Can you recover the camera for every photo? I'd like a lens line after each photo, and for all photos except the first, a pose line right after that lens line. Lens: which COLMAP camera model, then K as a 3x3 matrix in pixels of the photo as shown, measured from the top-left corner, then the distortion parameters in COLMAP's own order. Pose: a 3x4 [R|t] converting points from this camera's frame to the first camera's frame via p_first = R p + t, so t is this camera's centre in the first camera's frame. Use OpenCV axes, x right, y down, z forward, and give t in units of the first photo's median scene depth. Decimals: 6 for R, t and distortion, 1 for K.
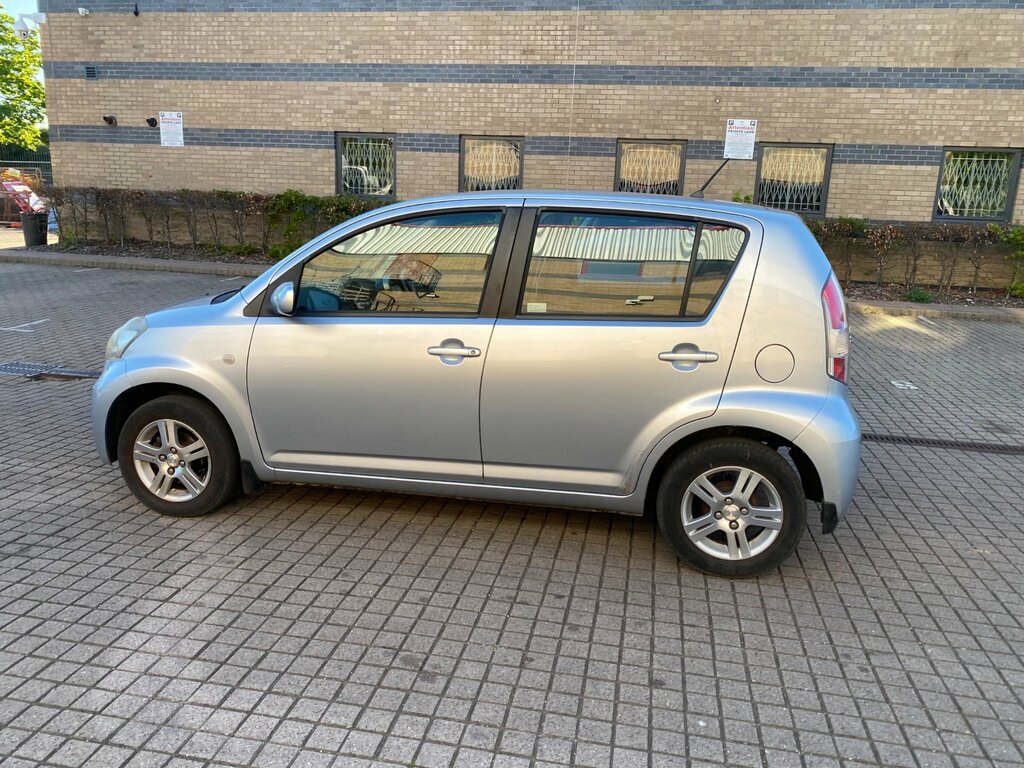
lens RADIAL K [[781.5, 0, 501.8], [0, 781.5, 379.3], [0, 0, 1]] dist [0.011157, -0.004664]
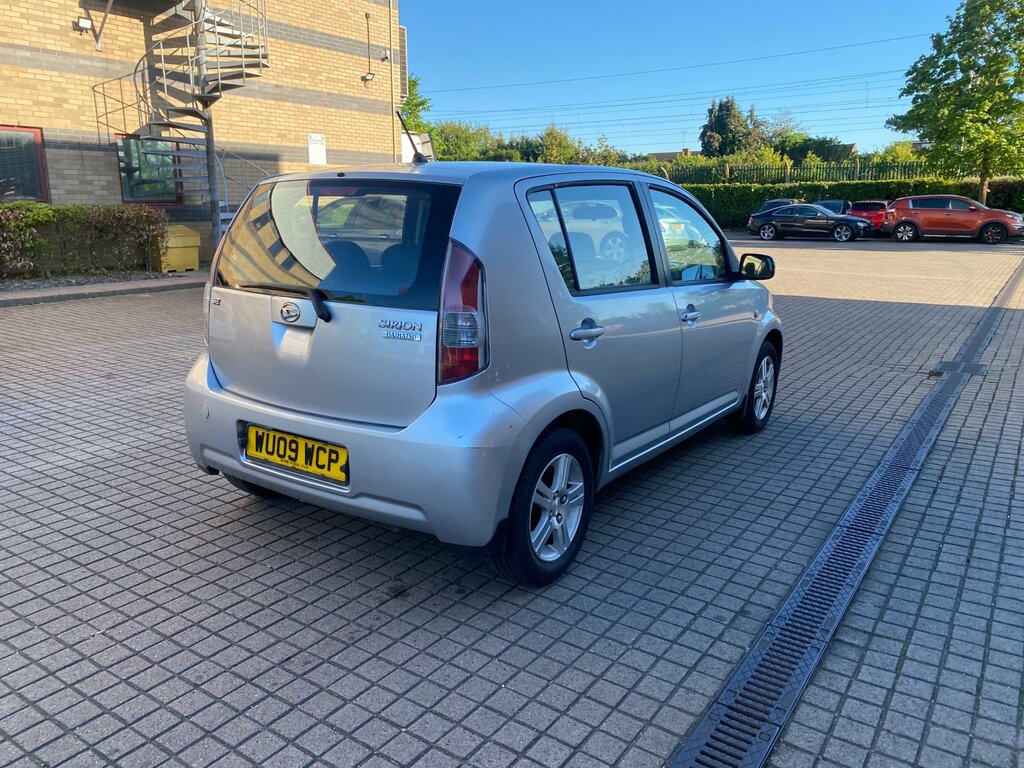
lens RADIAL K [[781.5, 0, 500.8], [0, 781.5, 381.6], [0, 0, 1]] dist [0.011157, -0.004664]
pose [[-0.404926, 0.166177, -0.899122, 0.919125], [-0.218121, 0.937400, 0.271484, -0.231617], [0.887952, 0.306048, -0.343331, 1.295564]]
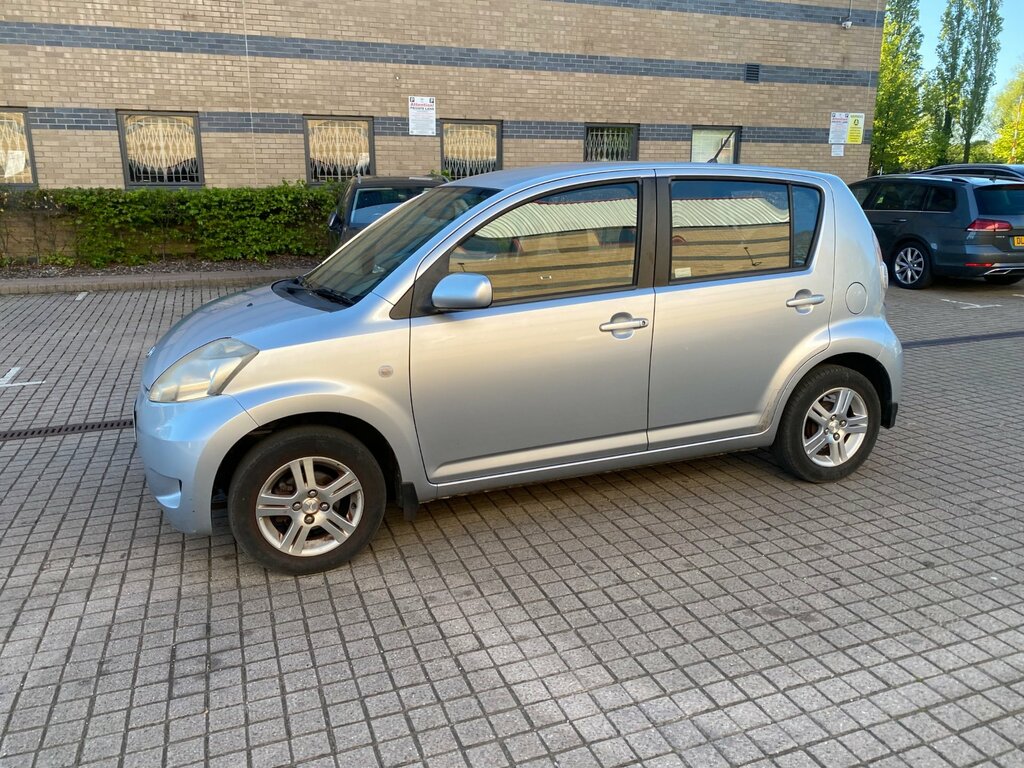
lens RADIAL K [[781.5, 0, 500.2], [0, 781.5, 377.3], [0, 0, 1]] dist [0.011157, -0.004664]
pose [[0.853467, -0.164089, 0.494640, -0.550436], [0.152397, 0.986231, 0.064216, -0.045029], [-0.498367, 0.020575, 0.866722, 0.163448]]
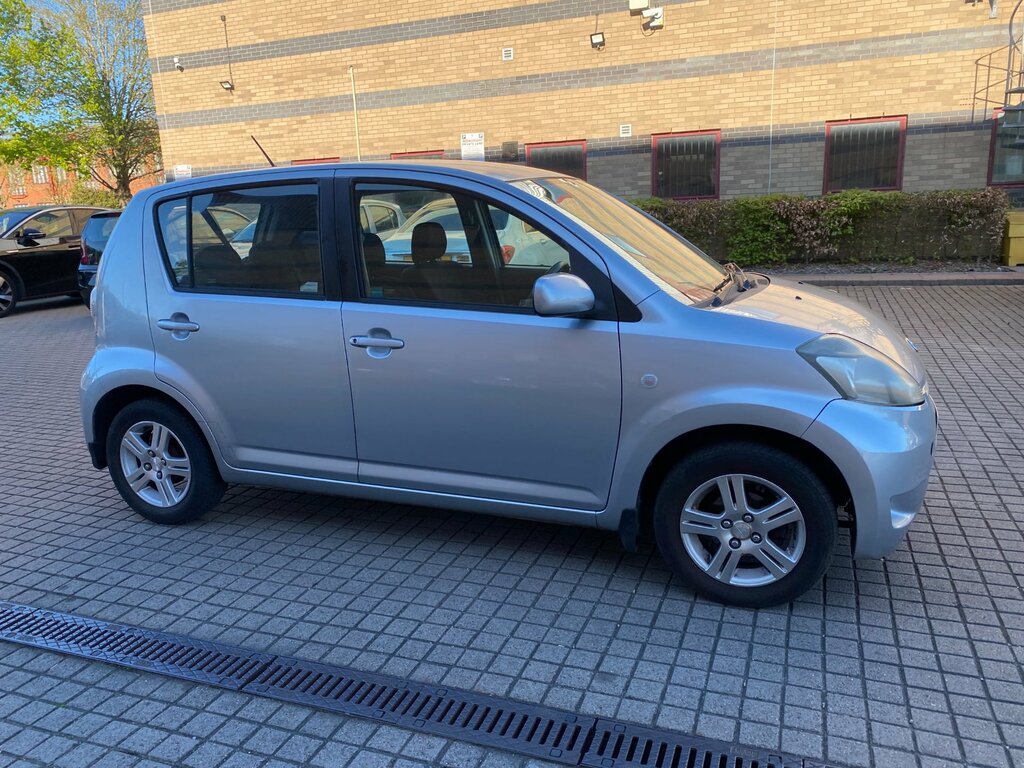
lens RADIAL K [[781.5, 0, 505.3], [0, 781.5, 396.1], [0, 0, 1]] dist [0.011157, -0.004664]
pose [[-0.985101, -0.037106, 0.167928, -0.205393], [0.041826, 0.895435, 0.443222, -0.369890], [-0.166815, 0.443643, -0.880542, 1.777535]]
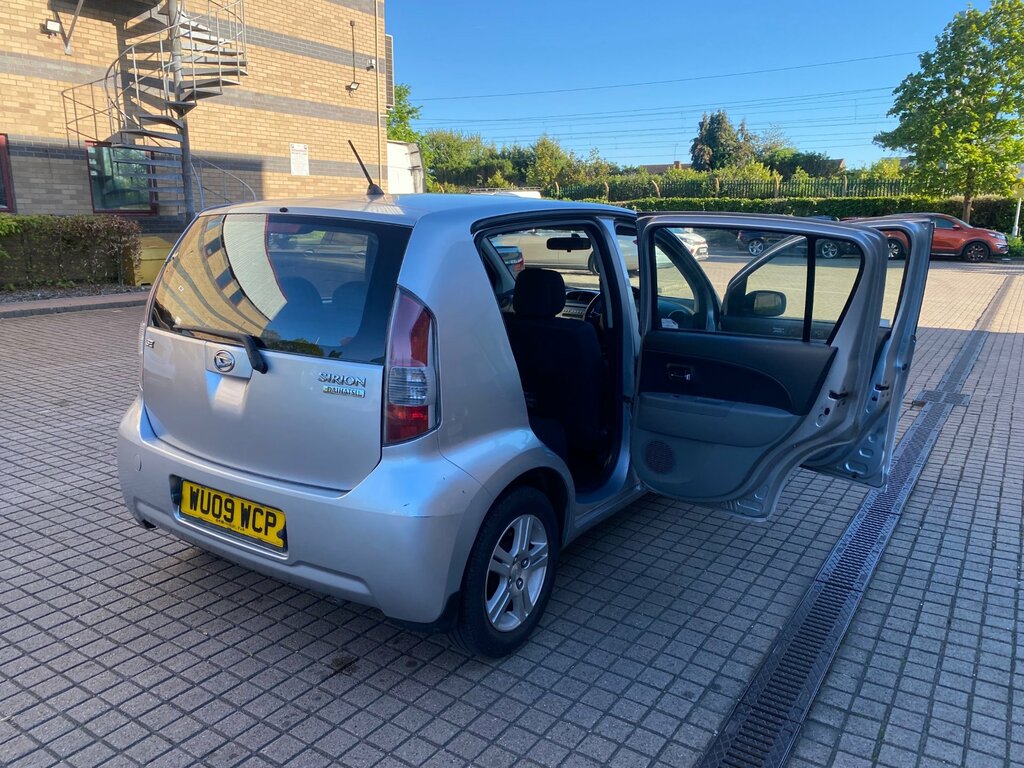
lens RADIAL K [[781.5, 0, 520.0], [0, 781.5, 395.8], [0, 0, 1]] dist [0.011157, -0.004664]
pose [[-0.373976, 0.169414, -0.911834, 0.856559], [-0.233011, 0.934476, 0.269187, -0.259224], [0.897691, 0.313136, -0.309996, 1.292842]]
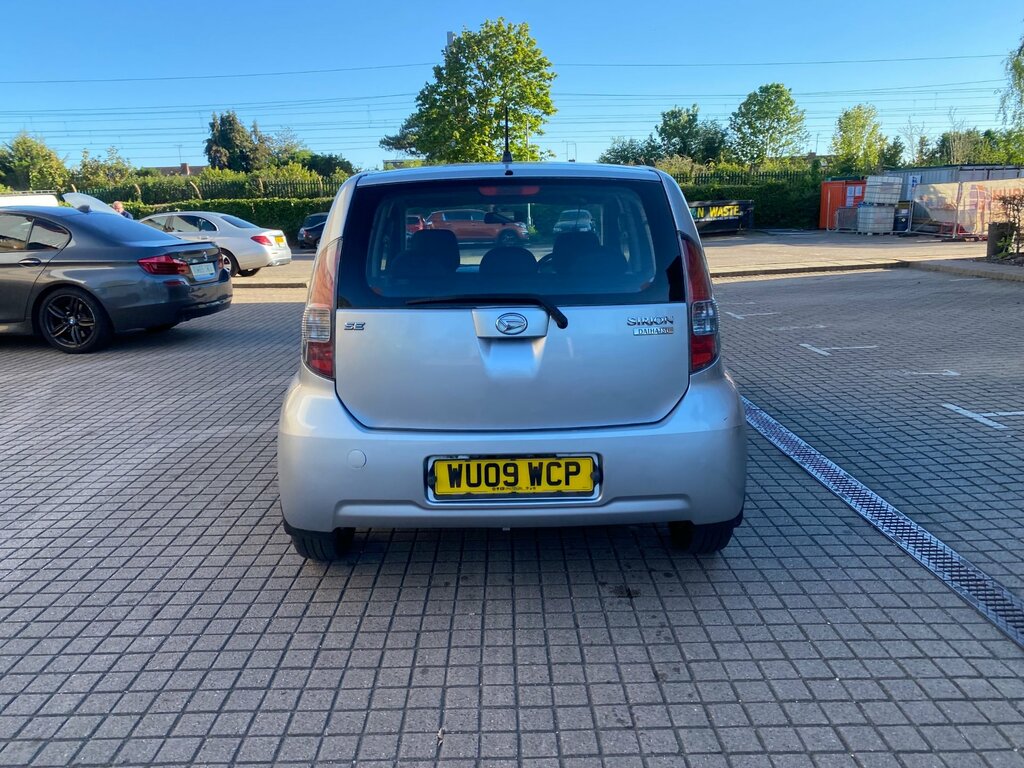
lens RADIAL K [[781.5, 0, 500.9], [0, 781.5, 393.0], [0, 0, 1]] dist [0.011157, -0.004664]
pose [[0.193644, 0.178499, -0.964697, 0.975121], [-0.186806, 0.972028, 0.142357, -0.099537], [0.963123, 0.152645, 0.221572, 0.758775]]
